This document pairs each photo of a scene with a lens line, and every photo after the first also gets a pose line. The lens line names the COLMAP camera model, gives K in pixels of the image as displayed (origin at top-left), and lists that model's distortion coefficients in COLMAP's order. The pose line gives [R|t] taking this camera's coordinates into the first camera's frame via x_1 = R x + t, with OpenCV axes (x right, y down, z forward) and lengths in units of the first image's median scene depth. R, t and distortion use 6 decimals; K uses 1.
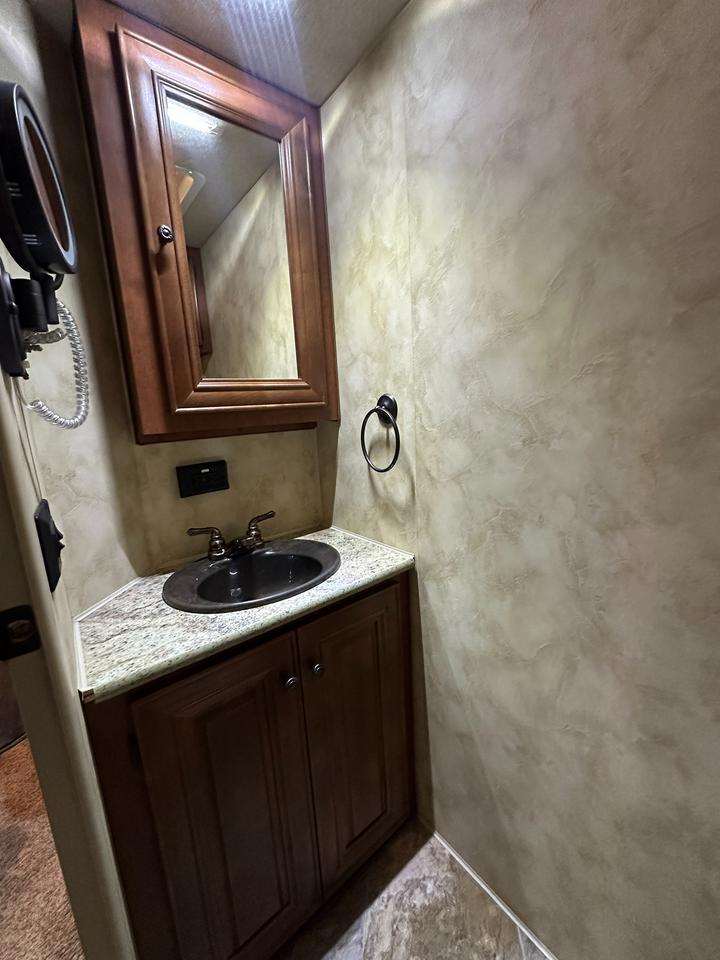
lens RADIAL K [[380.7, 0, 361.4], [0, 380.7, 478.2], [0, 0, 1]] dist [-0.003267, 0.000126]
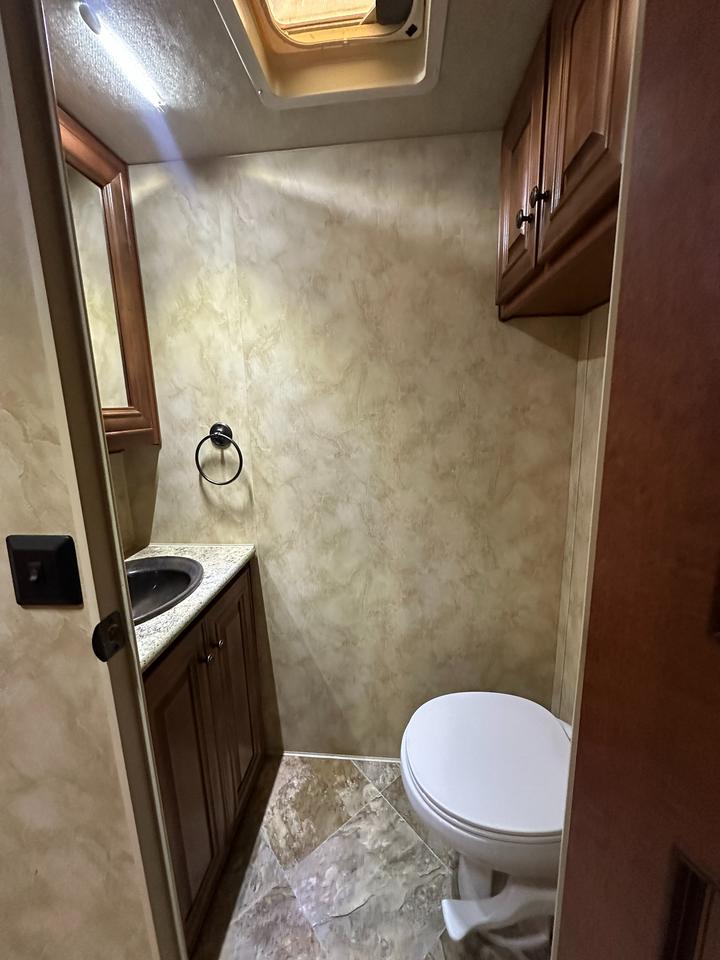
lens RADIAL K [[380.7, 0, 358.0], [0, 380.7, 478.7], [0, 0, 1]] dist [-0.003267, 0.000126]
pose [[0.701729, -0.098646, 0.705581, -0.584436], [0.116457, 0.992929, 0.022998, -0.014447], [-0.702861, 0.066032, 0.708256, -0.226180]]
